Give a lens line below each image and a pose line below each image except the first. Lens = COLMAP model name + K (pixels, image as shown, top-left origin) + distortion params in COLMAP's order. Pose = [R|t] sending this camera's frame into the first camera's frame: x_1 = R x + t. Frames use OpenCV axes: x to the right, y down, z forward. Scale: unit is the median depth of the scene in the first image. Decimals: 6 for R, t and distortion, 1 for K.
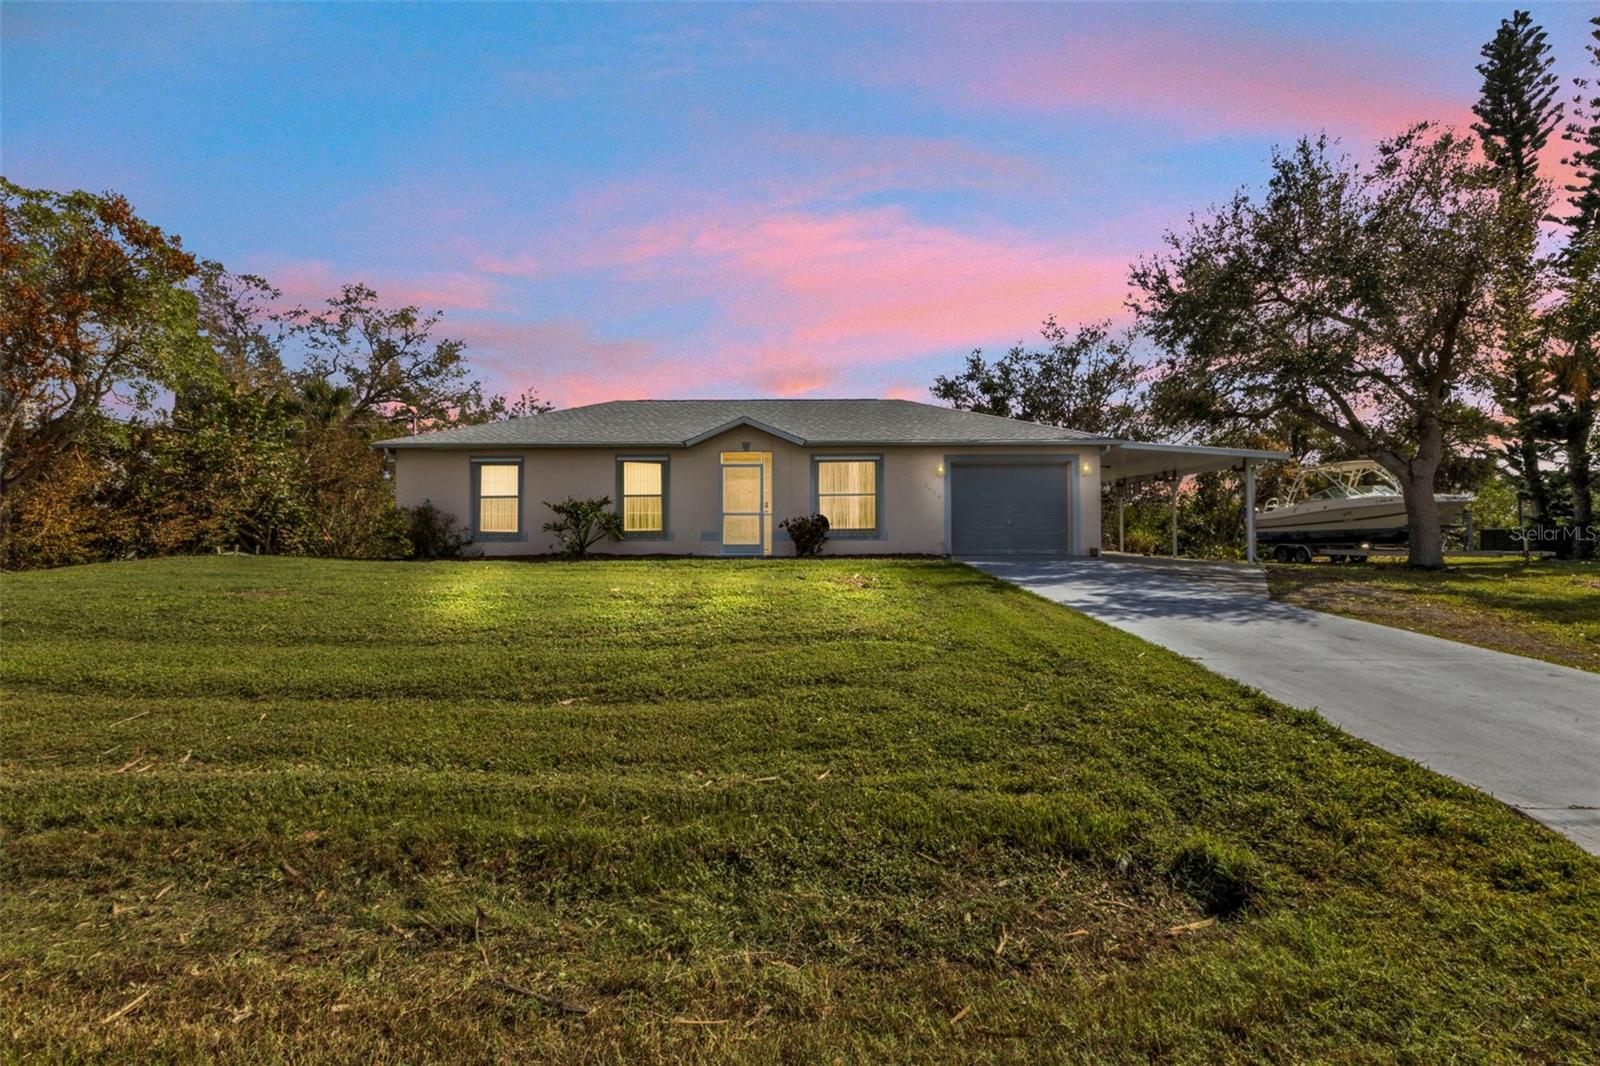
lens RADIAL K [[753.3, 0, 799.2], [0, 753.3, 527.1], [0, 0, 1]] dist [-0.003895, -0.001063]
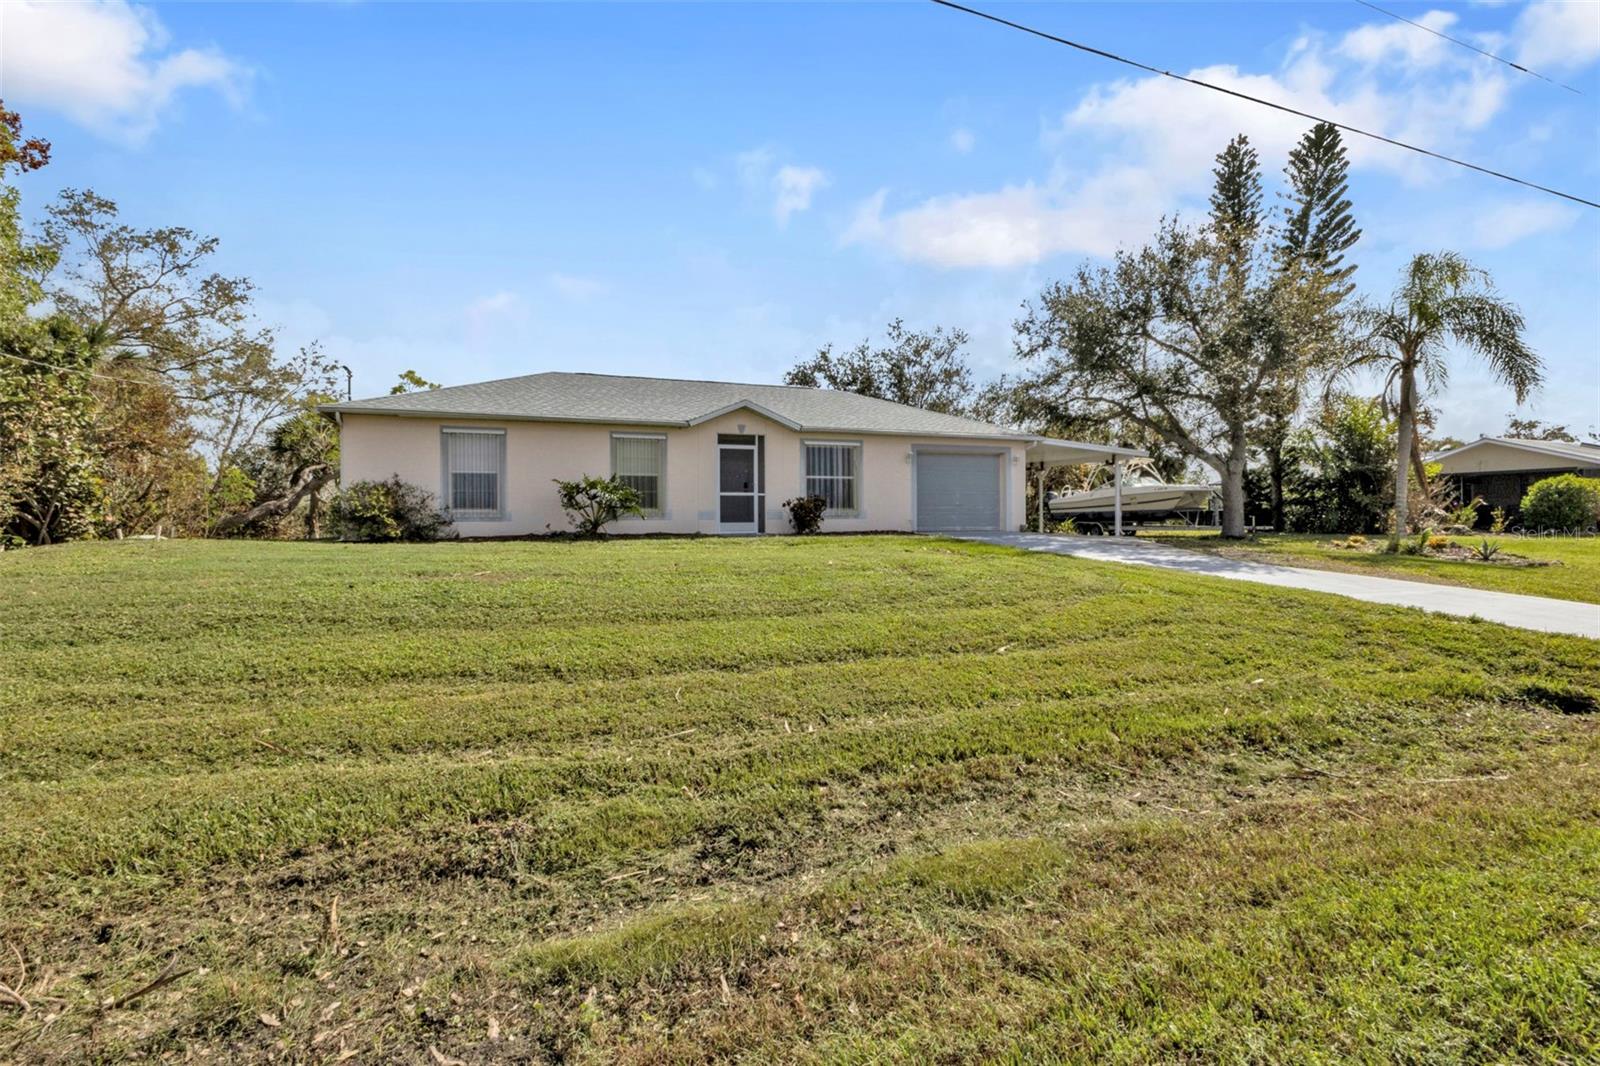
lens RADIAL K [[753.3, 0, 816.1], [0, 753.3, 522.8], [0, 0, 1]] dist [-0.003895, -0.001063]
pose [[0.925813, -0.003612, 0.377965, -0.291167], [-0.003343, 0.999837, 0.017745, 0.002858], [-0.377967, -0.017692, 0.925650, 0.002438]]
